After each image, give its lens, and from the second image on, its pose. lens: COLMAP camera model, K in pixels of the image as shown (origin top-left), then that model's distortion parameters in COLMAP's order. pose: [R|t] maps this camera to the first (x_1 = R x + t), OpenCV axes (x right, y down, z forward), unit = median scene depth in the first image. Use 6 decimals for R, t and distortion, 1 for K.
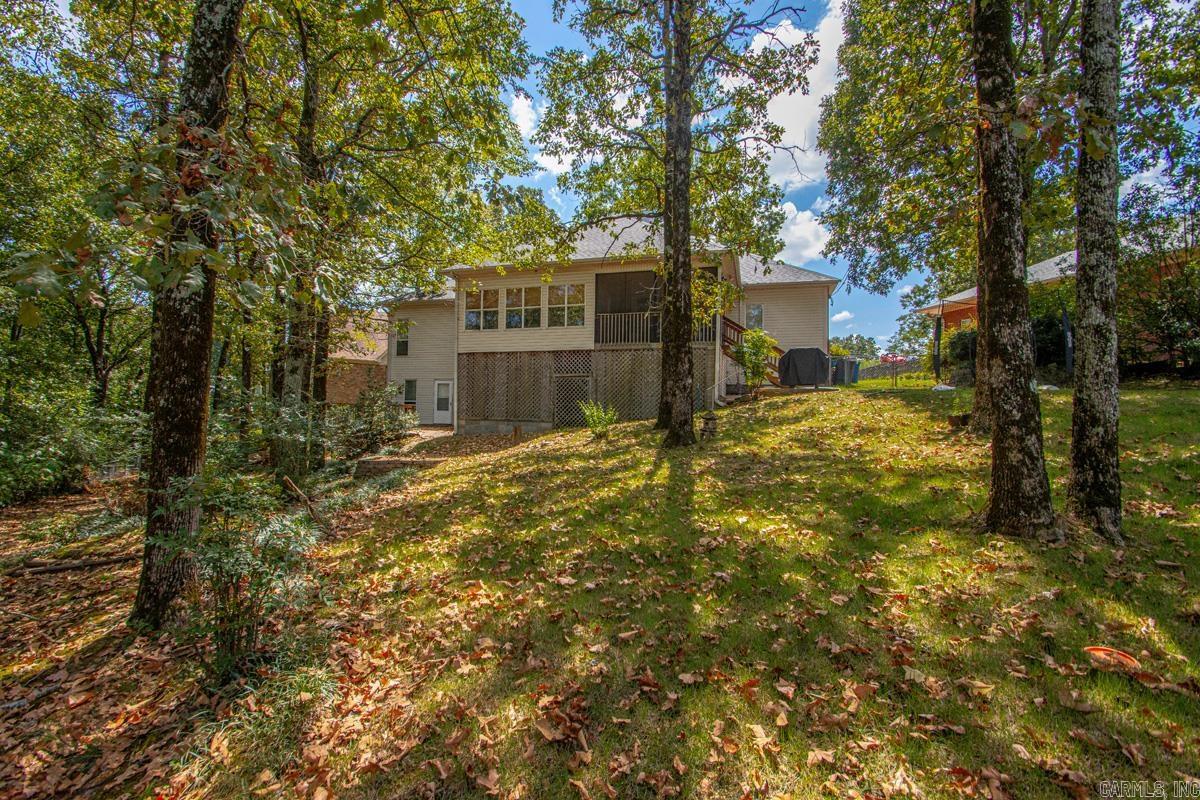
lens RADIAL K [[546.5, 0, 591.4], [0, 546.5, 397.3], [0, 0, 1]] dist [0.002841, 0.000176]
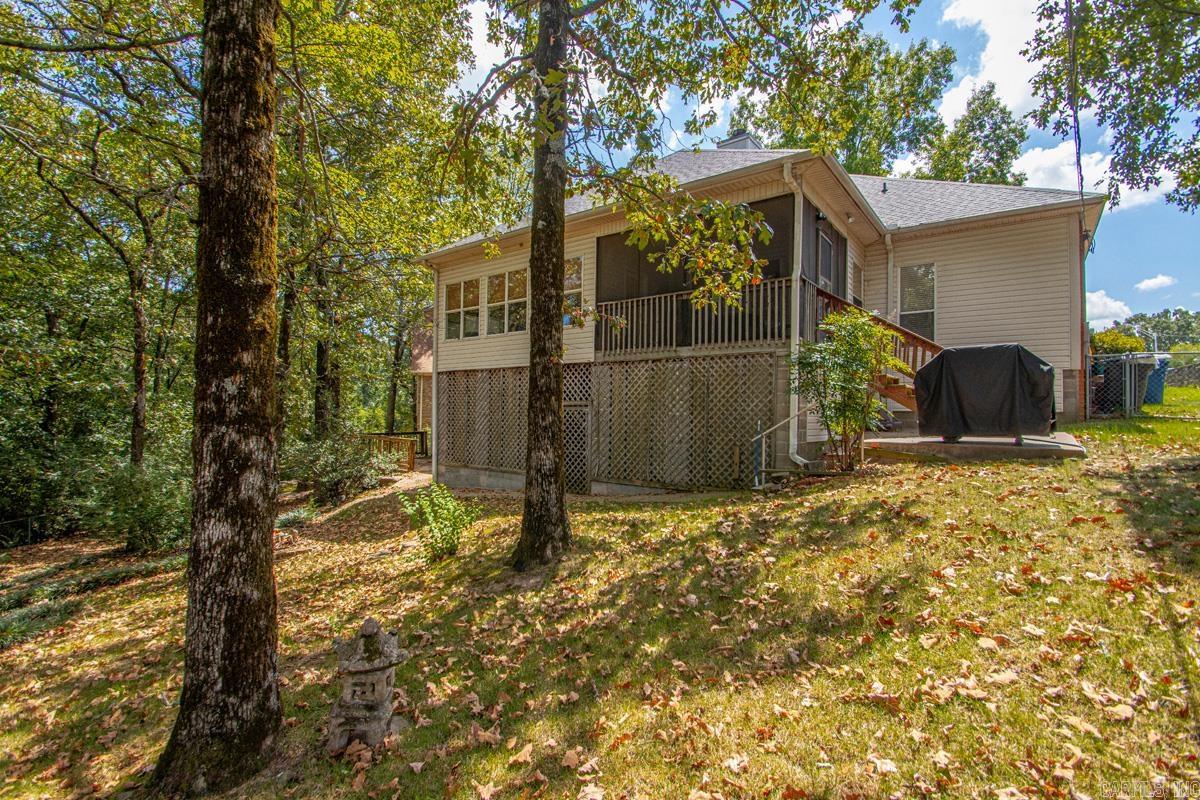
lens RADIAL K [[552.5, 0, 600.0], [0, 552.5, 400.0], [0, 0, 1]] dist [0.013161, -0.000311]
pose [[0.931096, -0.006441, -0.364718, 0.235141], [0.004265, 0.999968, -0.006772, -0.040685], [0.364750, 0.004750, 0.931093, 0.427381]]
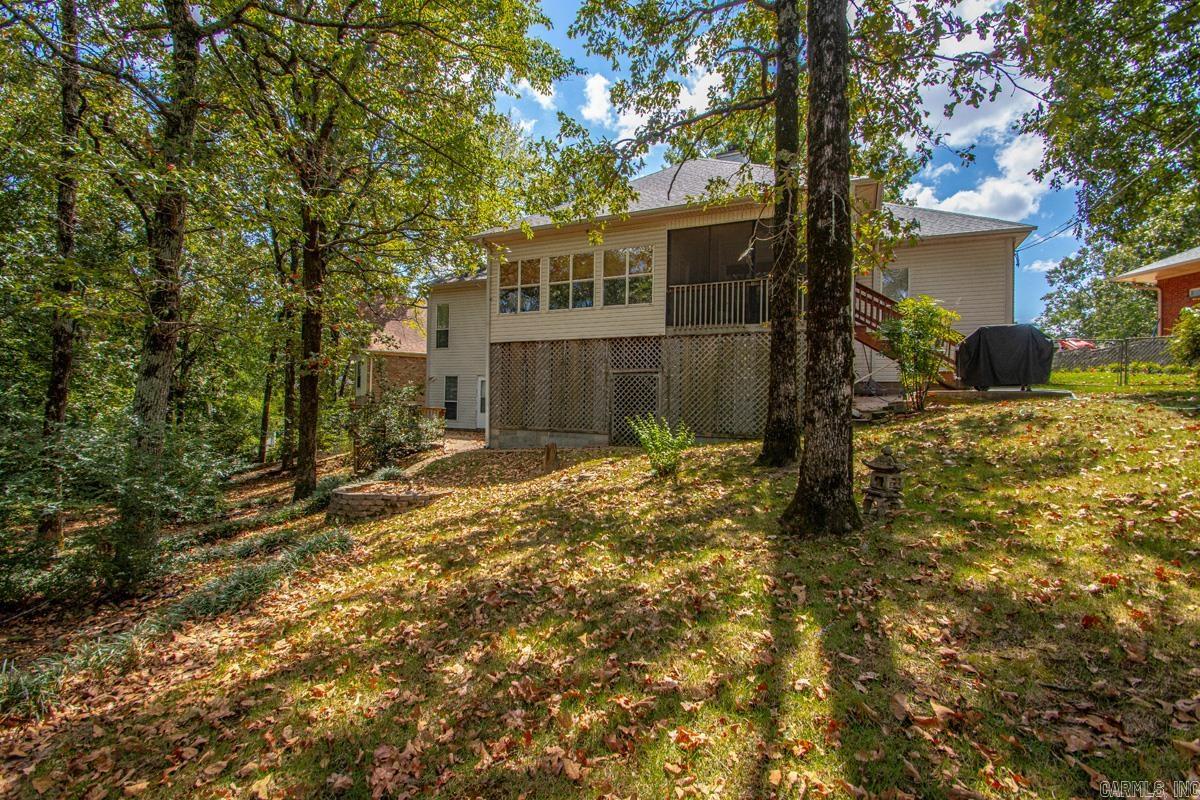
lens RADIAL K [[546.5, 0, 591.4], [0, 546.5, 397.3], [0, 0, 1]] dist [0.002841, 0.000176]
pose [[0.987893, 0.002214, -0.155119, 0.020877], [0.000172, 0.999882, 0.015365, -0.016345], [0.155135, -0.015206, 0.987776, 0.267453]]
